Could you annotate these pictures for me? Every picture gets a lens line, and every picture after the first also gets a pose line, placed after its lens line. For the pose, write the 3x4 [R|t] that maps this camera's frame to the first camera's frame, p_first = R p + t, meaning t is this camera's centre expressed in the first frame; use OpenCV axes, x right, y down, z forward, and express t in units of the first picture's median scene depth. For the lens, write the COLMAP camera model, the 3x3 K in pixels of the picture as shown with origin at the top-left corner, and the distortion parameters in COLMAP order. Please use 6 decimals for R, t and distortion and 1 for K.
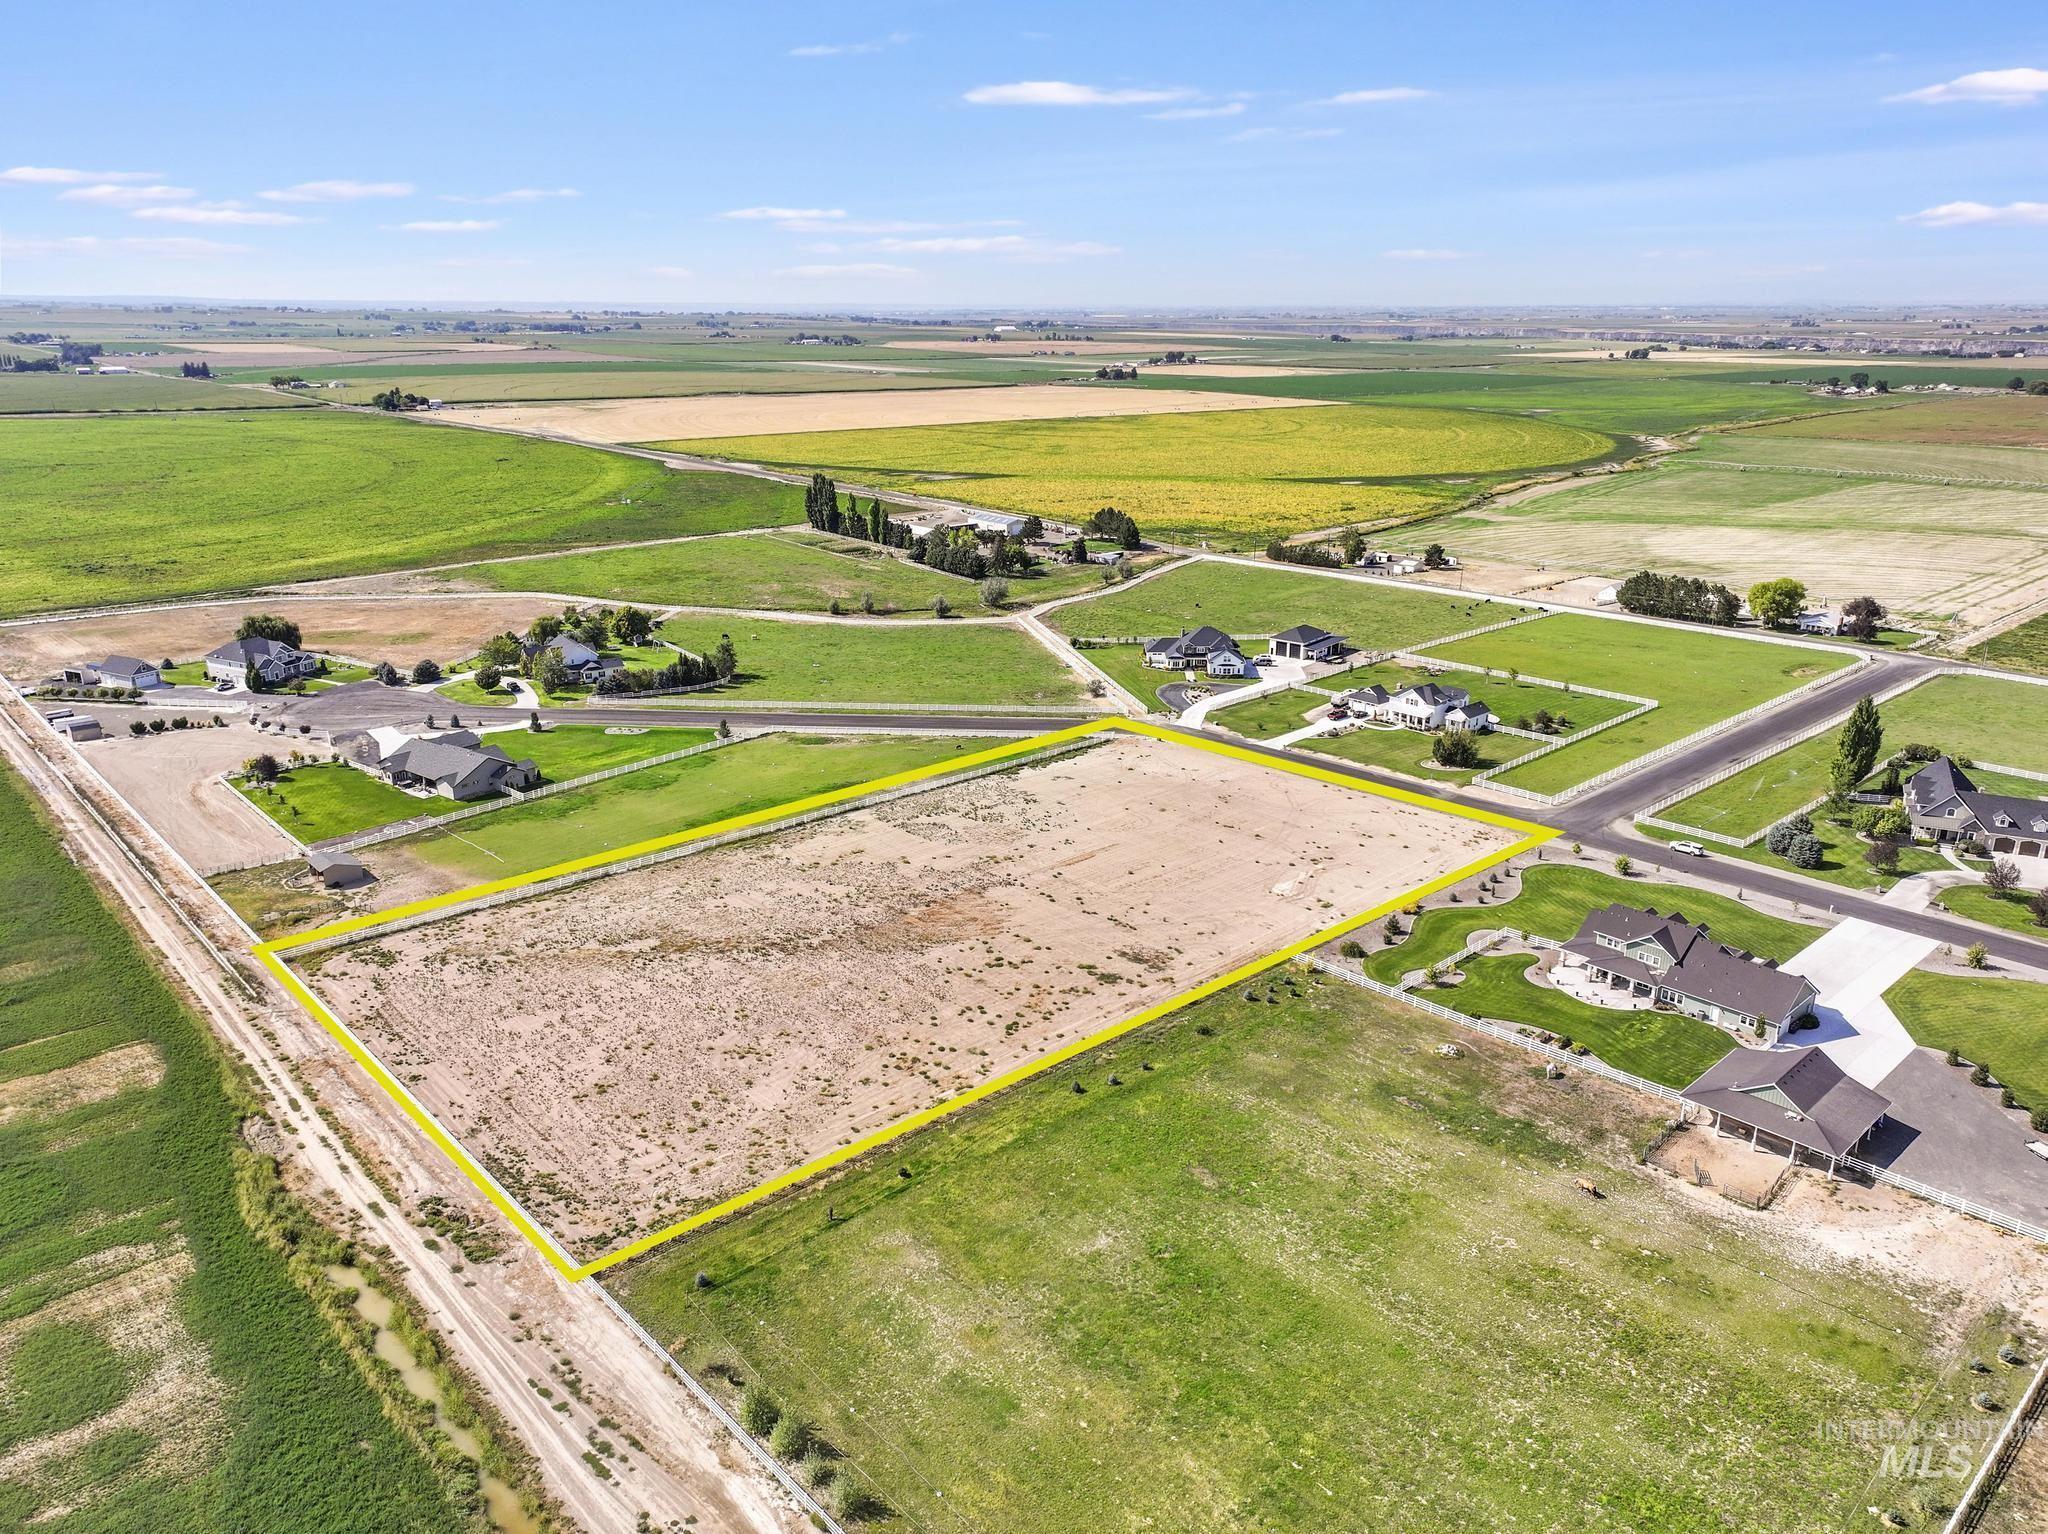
lens RADIAL K [[1442.6, 0, 1034.0], [0, 1442.6, 772.2], [0, 0, 1]] dist [0.002987, 0.010680]
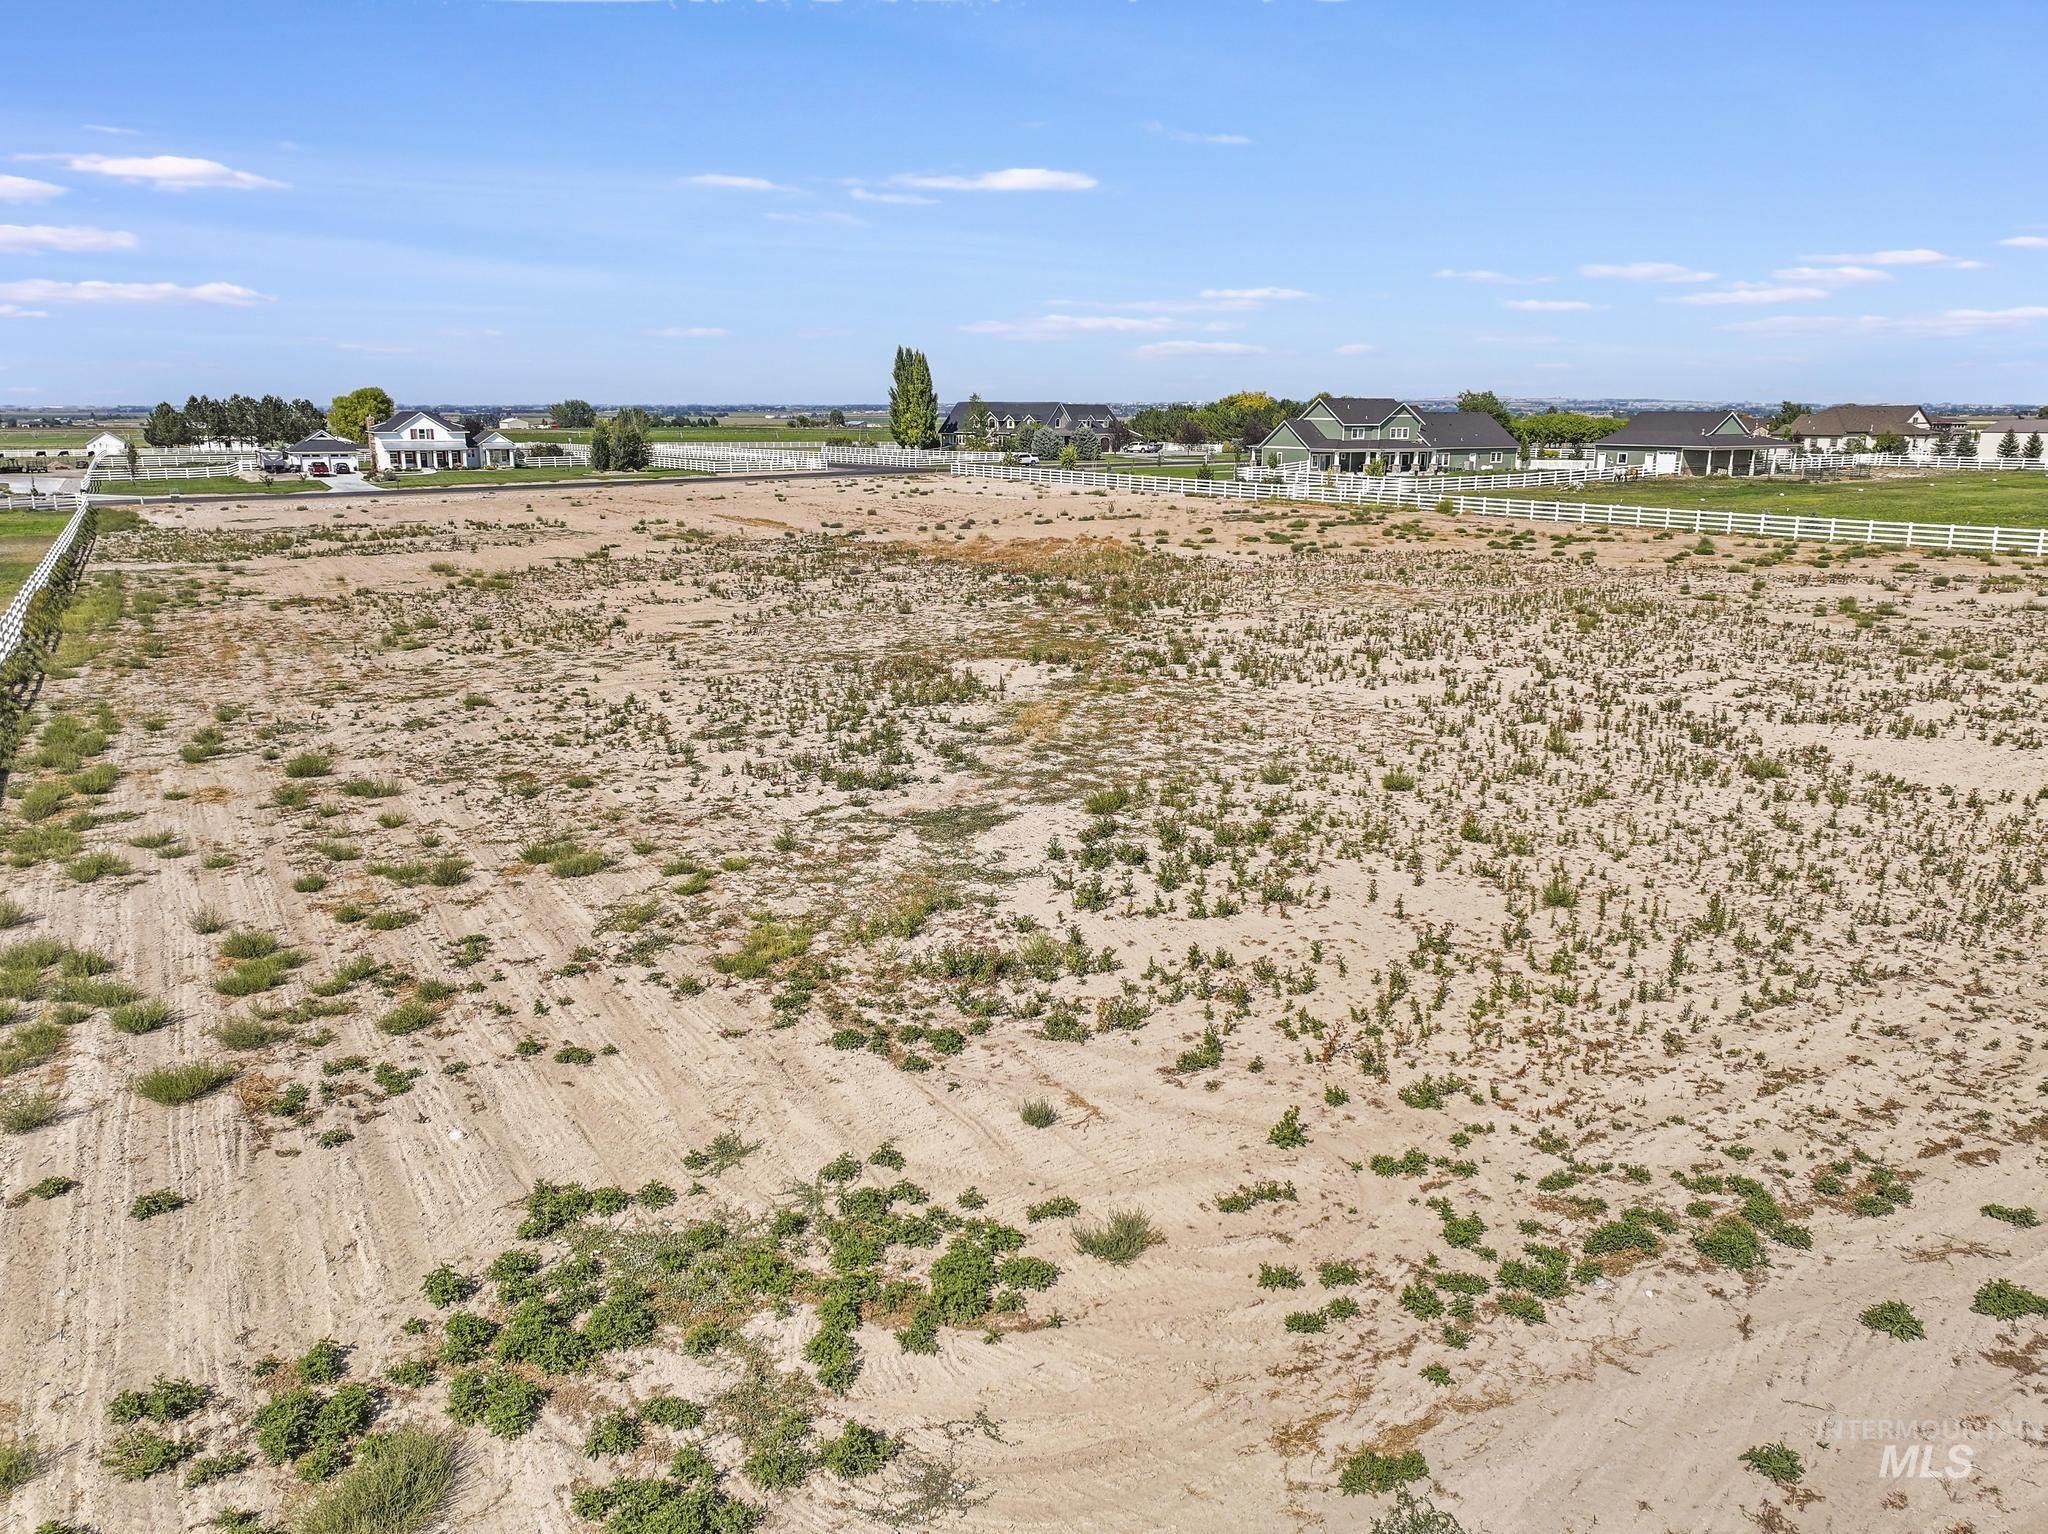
lens RADIAL K [[1464.3, 0, 1021.1], [0, 1464.3, 769.1], [0, 0, 1]] dist [0.005063, 0.006974]
pose [[0.218788, -0.234828, 0.947094, -0.460638], [0.304596, 0.938545, 0.162343, 0.091905], [-0.927013, 0.252963, 0.276870, 0.881477]]
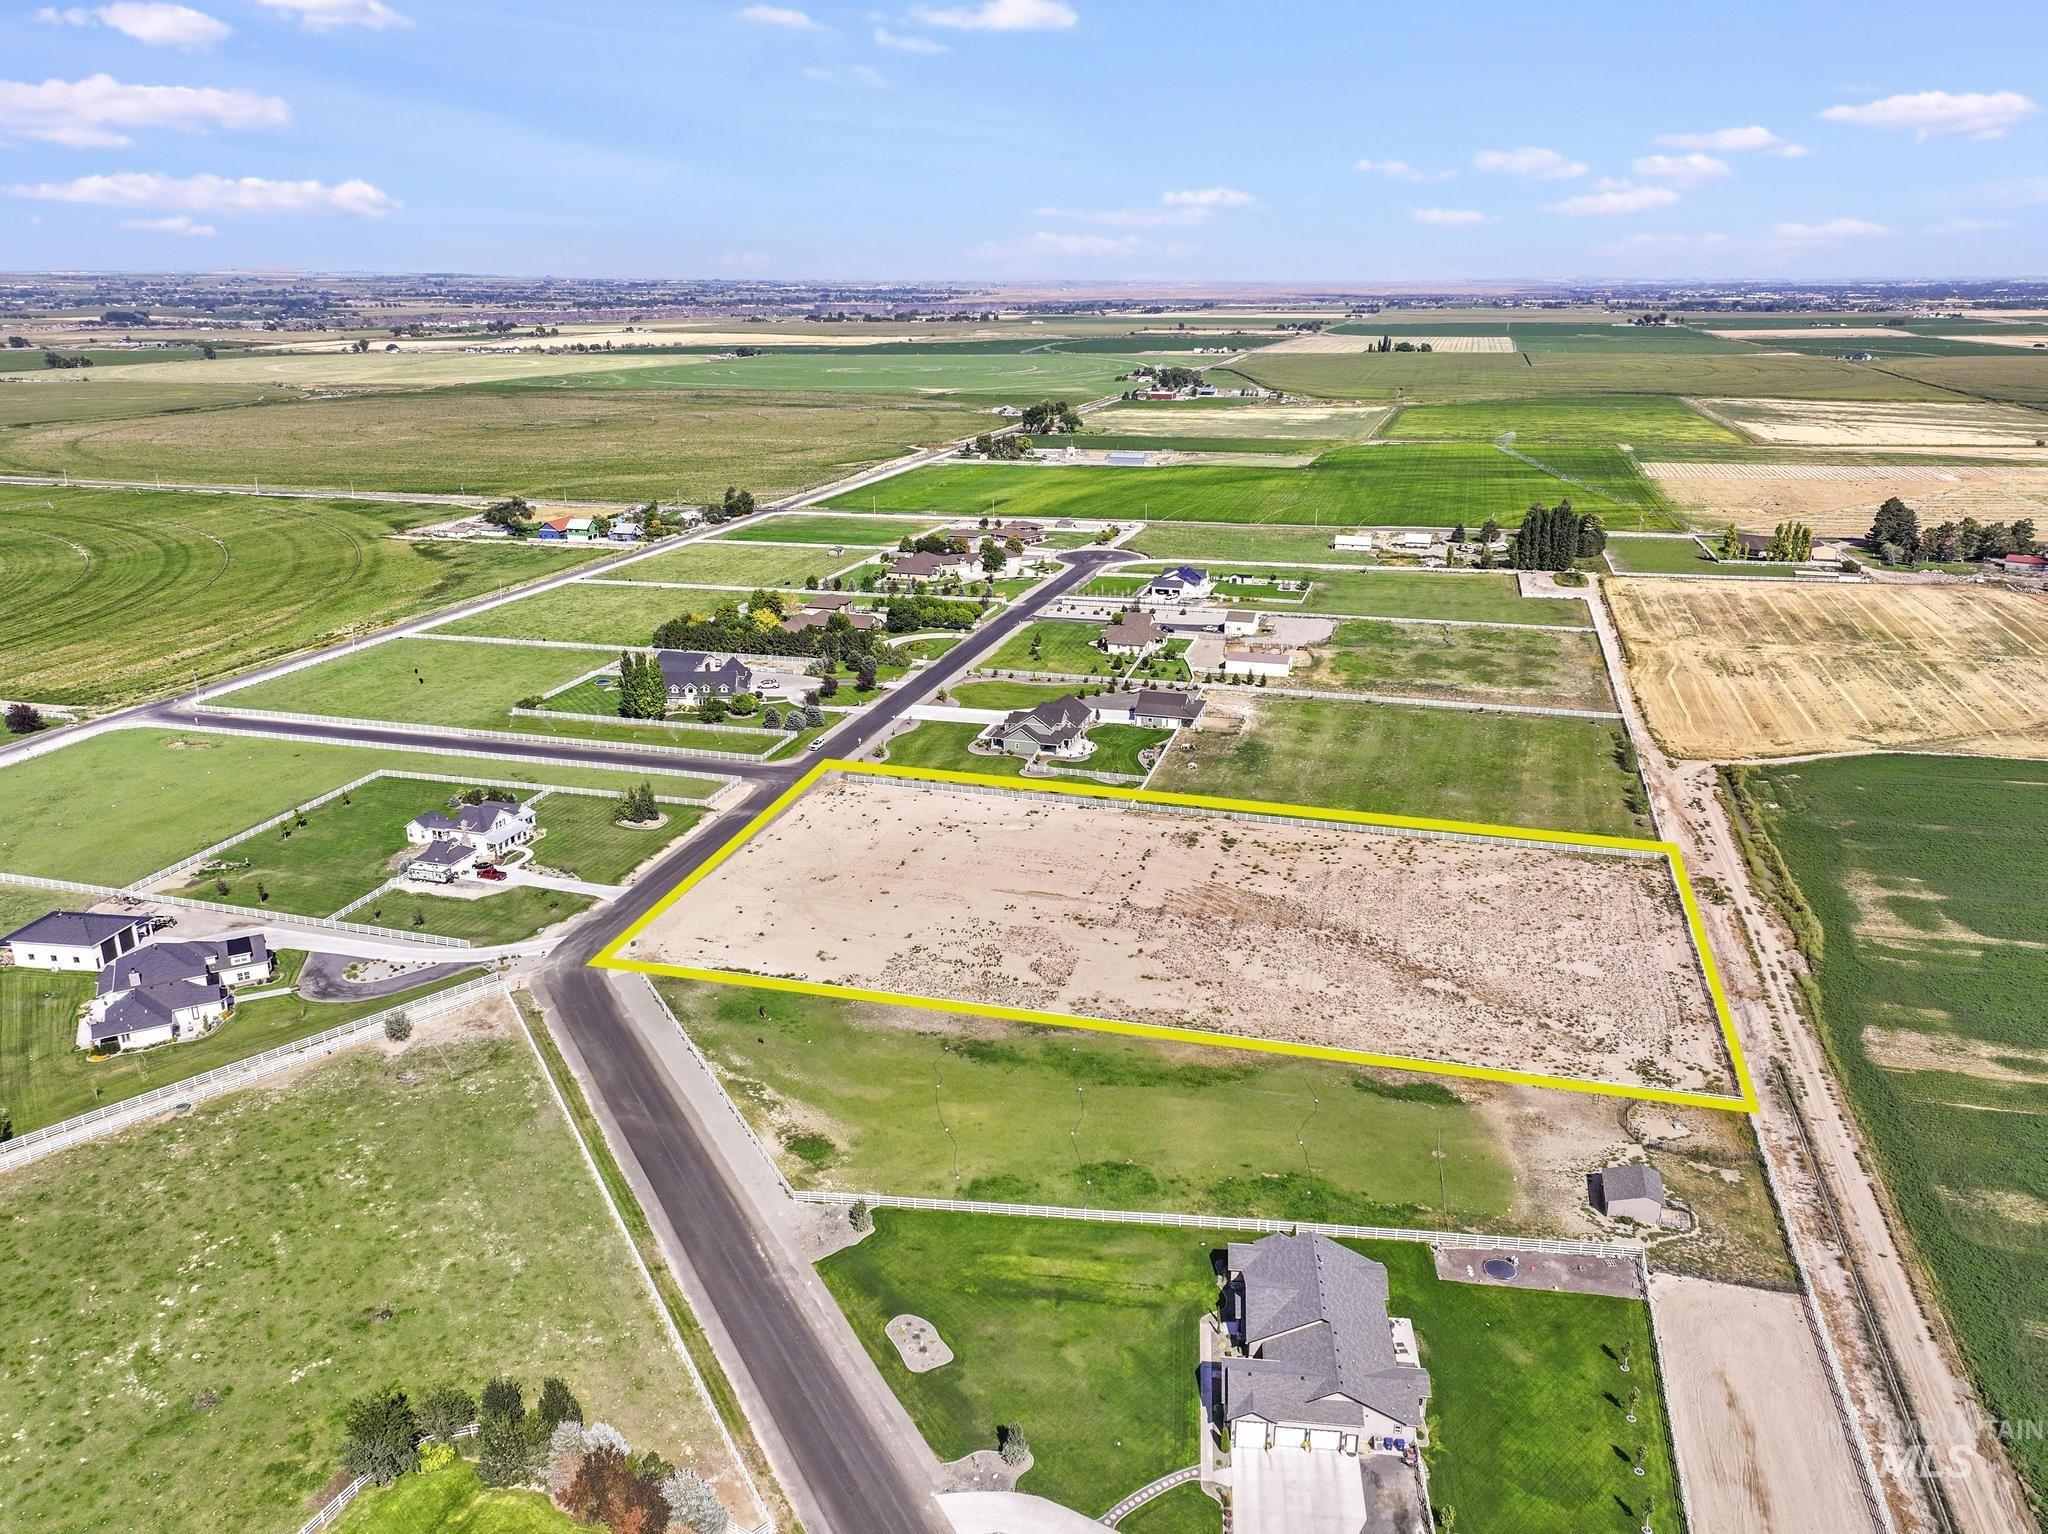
lens RADIAL K [[1464.3, 0, 1021.1], [0, 1464.3, 769.1], [0, 0, 1]] dist [0.005063, 0.006974]
pose [[-0.510861, -0.273583, 0.814968, -0.923573], [0.266917, 0.850676, 0.452887, -0.582196], [-0.817176, 0.448891, -0.361553, 1.500370]]
